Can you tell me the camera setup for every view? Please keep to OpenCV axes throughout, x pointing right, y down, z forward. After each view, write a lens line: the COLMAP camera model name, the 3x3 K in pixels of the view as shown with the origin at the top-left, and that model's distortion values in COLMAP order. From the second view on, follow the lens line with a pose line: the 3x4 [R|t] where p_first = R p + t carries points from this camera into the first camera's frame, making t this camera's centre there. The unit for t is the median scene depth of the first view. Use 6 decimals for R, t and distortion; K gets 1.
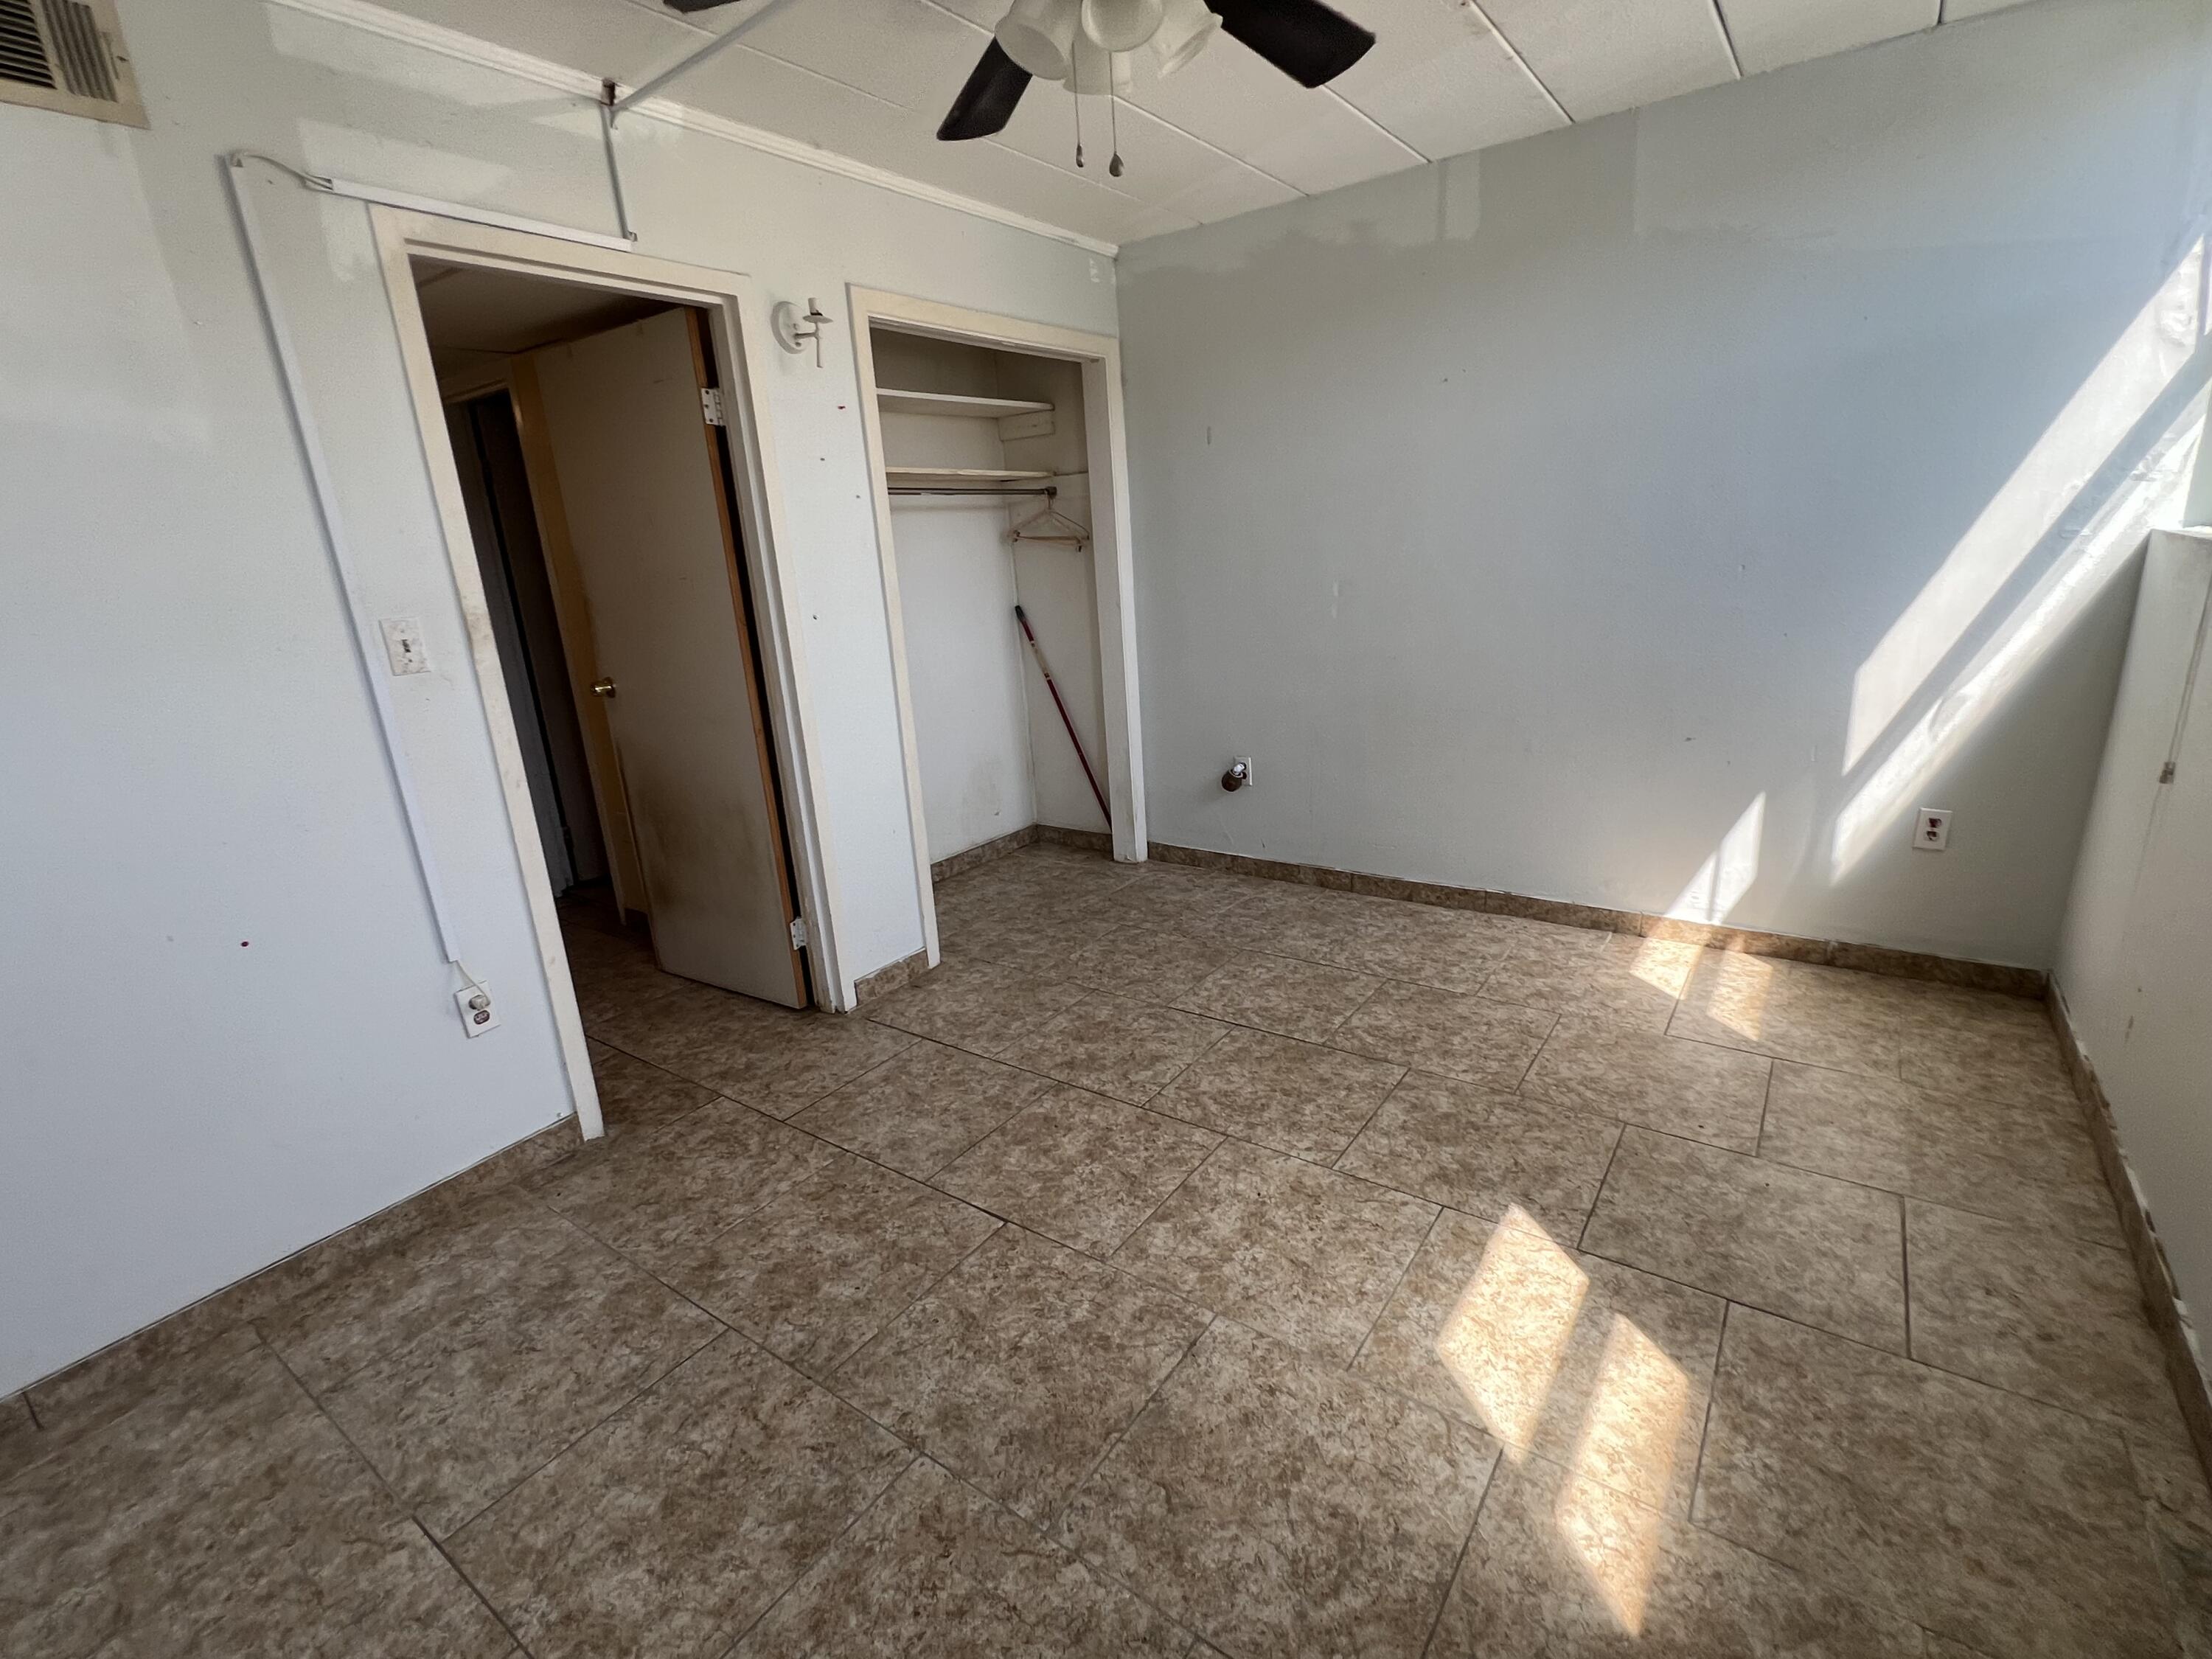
lens RADIAL K [[1009.1, 0, 1100.1], [0, 1009.1, 826.9], [0, 0, 1]] dist [-0.002836, -0.000198]
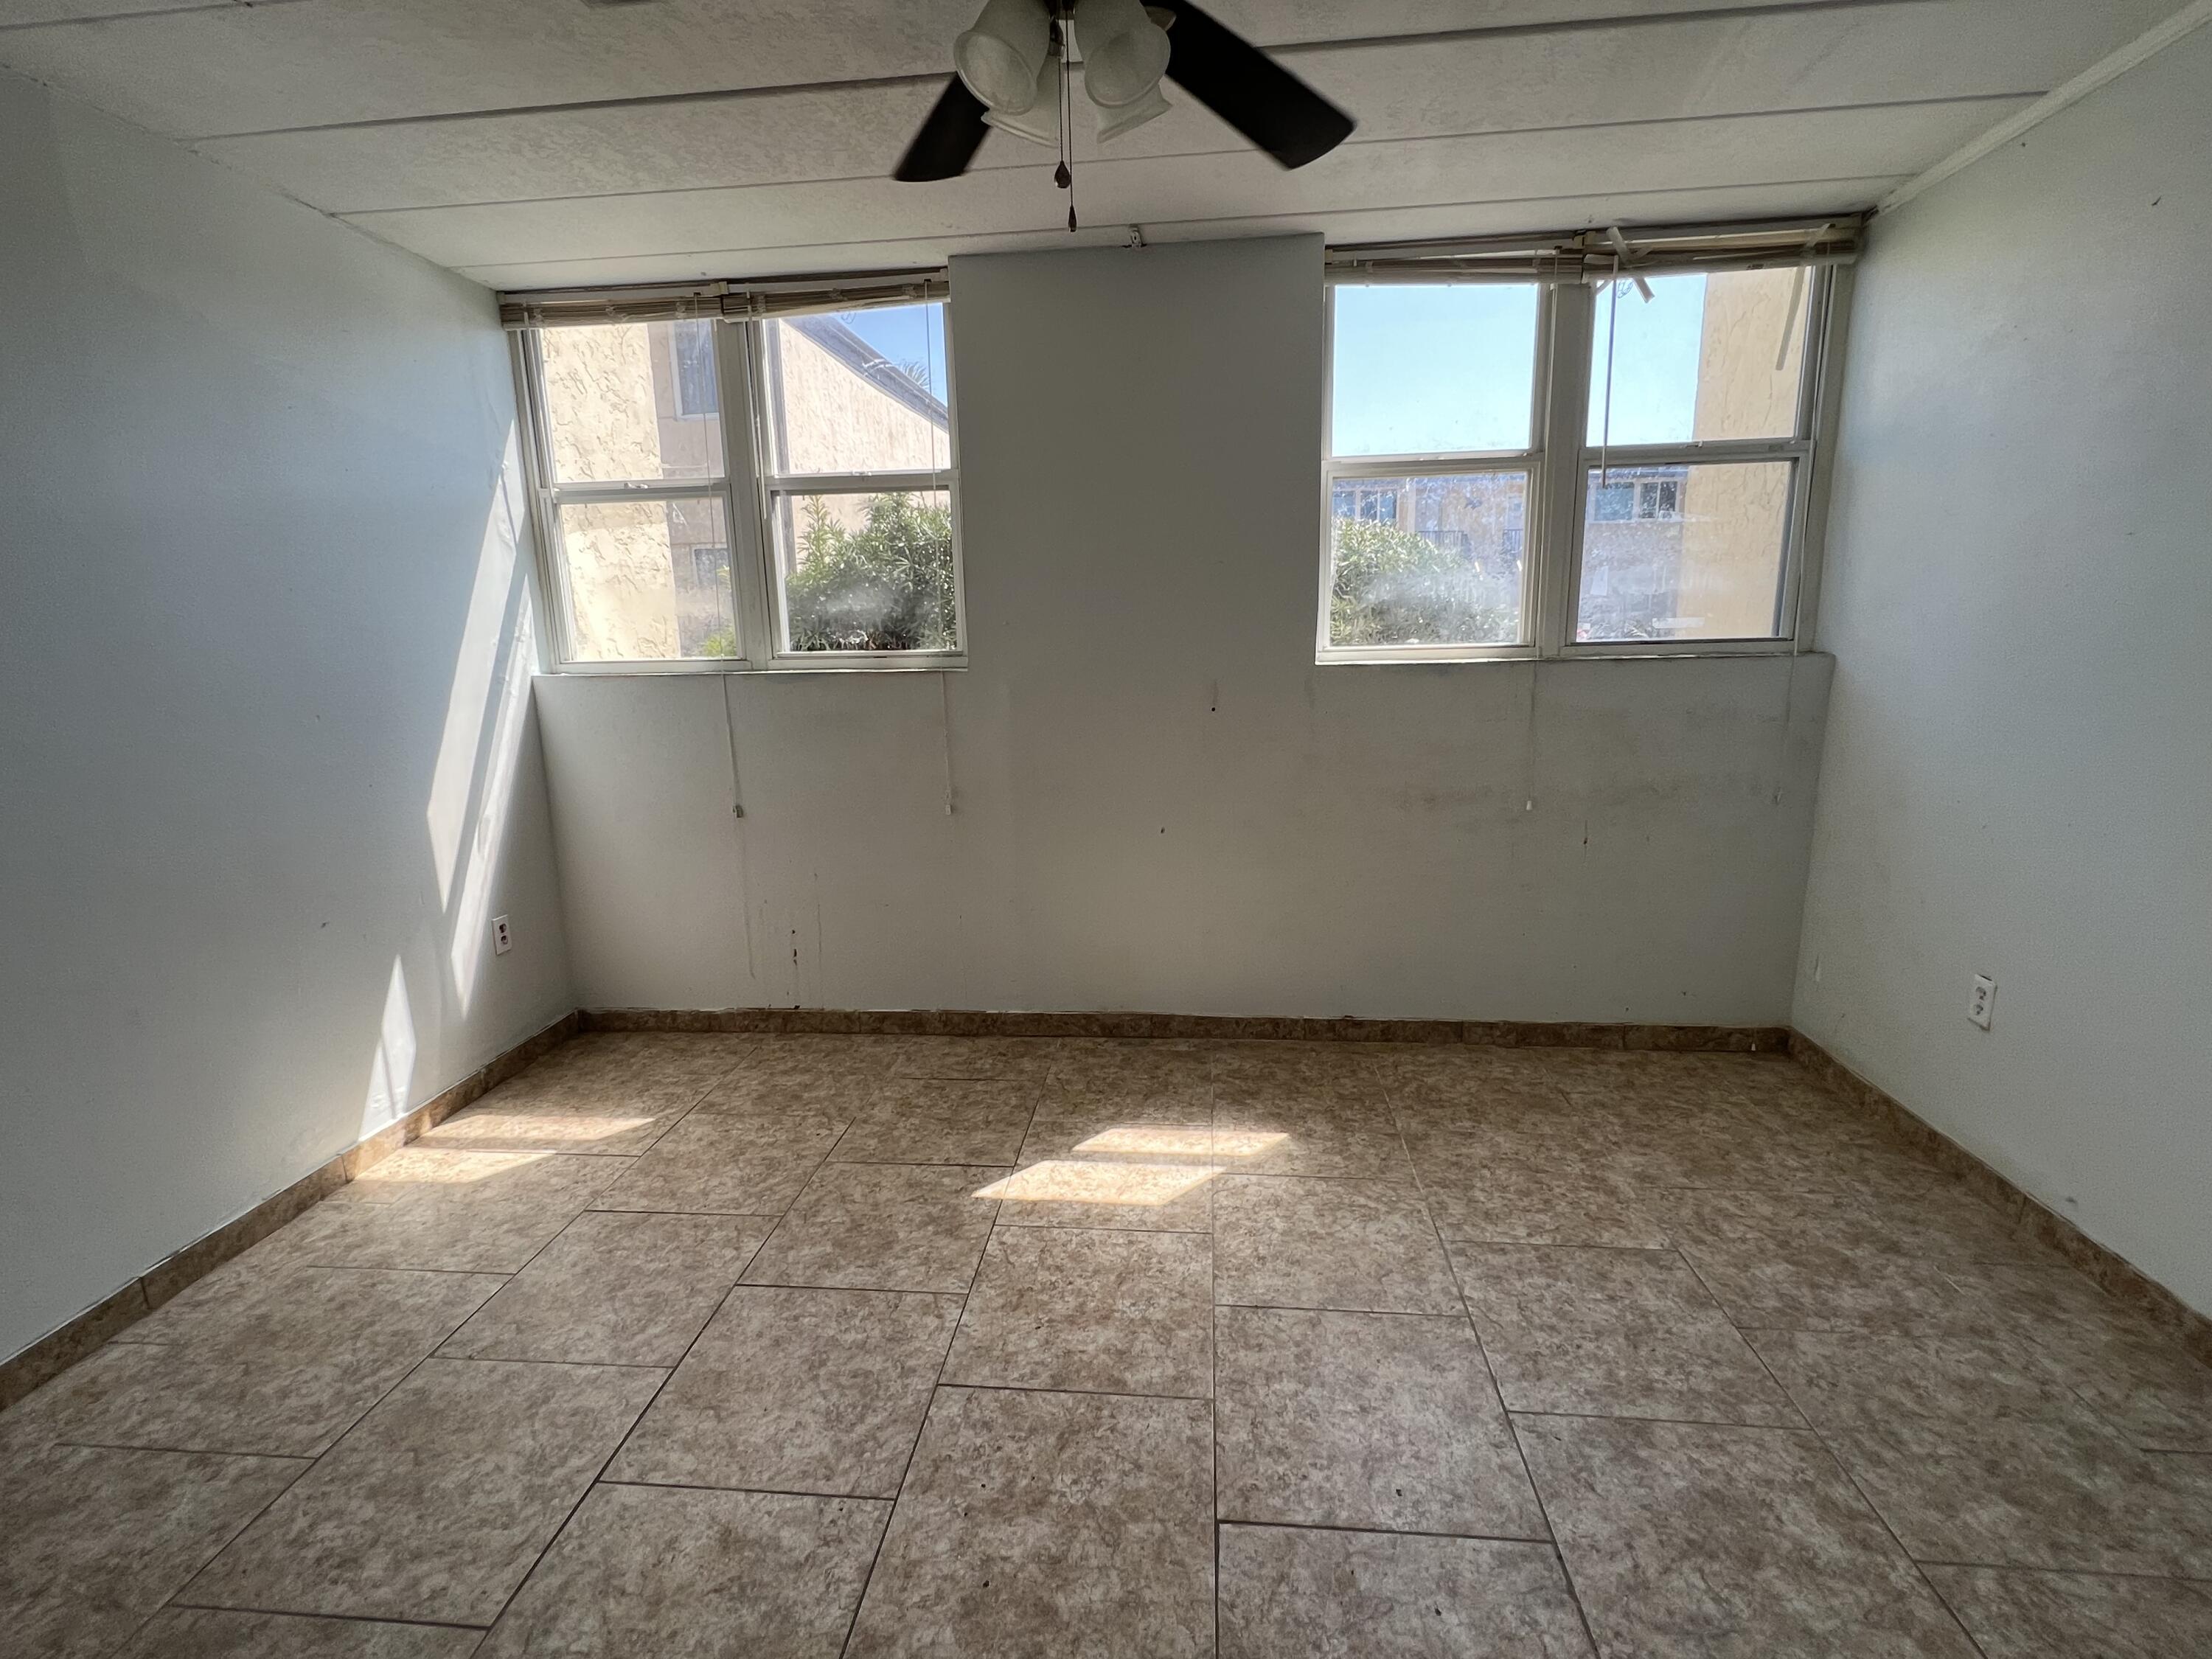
lens RADIAL K [[1009.1, 0, 1103.9], [0, 1009.1, 835.7], [0, 0, 1]] dist [-0.002836, -0.000198]
pose [[-0.499747, -0.103878, 0.859920, -0.595601], [0.289283, 0.915761, 0.278741, -0.277067], [-0.816436, 0.388060, -0.427599, 1.125239]]
